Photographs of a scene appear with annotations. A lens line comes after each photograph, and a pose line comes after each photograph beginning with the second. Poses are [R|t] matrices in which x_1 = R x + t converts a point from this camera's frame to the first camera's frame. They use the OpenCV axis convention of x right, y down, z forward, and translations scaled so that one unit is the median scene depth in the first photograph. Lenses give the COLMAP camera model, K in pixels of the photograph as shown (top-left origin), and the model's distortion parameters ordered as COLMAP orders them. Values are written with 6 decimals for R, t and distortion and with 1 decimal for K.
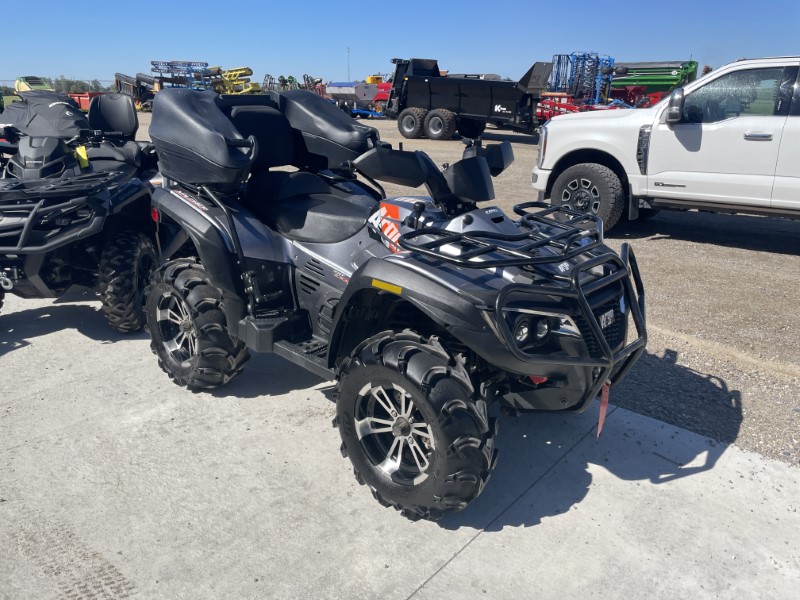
lens RADIAL K [[614.4, 0, 404.8], [0, 614.4, 294.1], [0, 0, 1]] dist [0.005158, 0.000350]
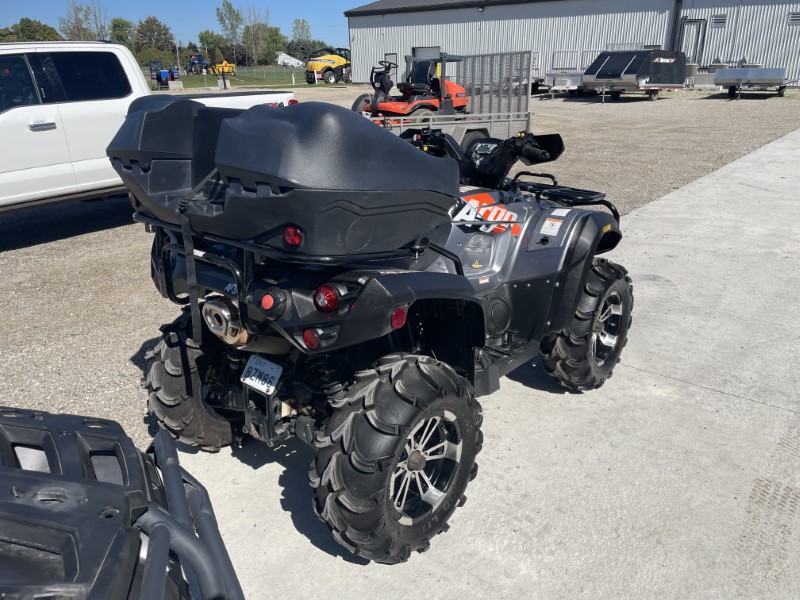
lens RADIAL K [[614.4, 0, 404.6], [0, 614.4, 306.1], [0, 0, 1]] dist [0.005158, 0.000350]
pose [[-0.027270, -0.373467, 0.927243, -1.173264], [0.329304, 0.872455, 0.361084, -0.436373], [-0.943830, 0.315191, 0.099192, 1.153199]]
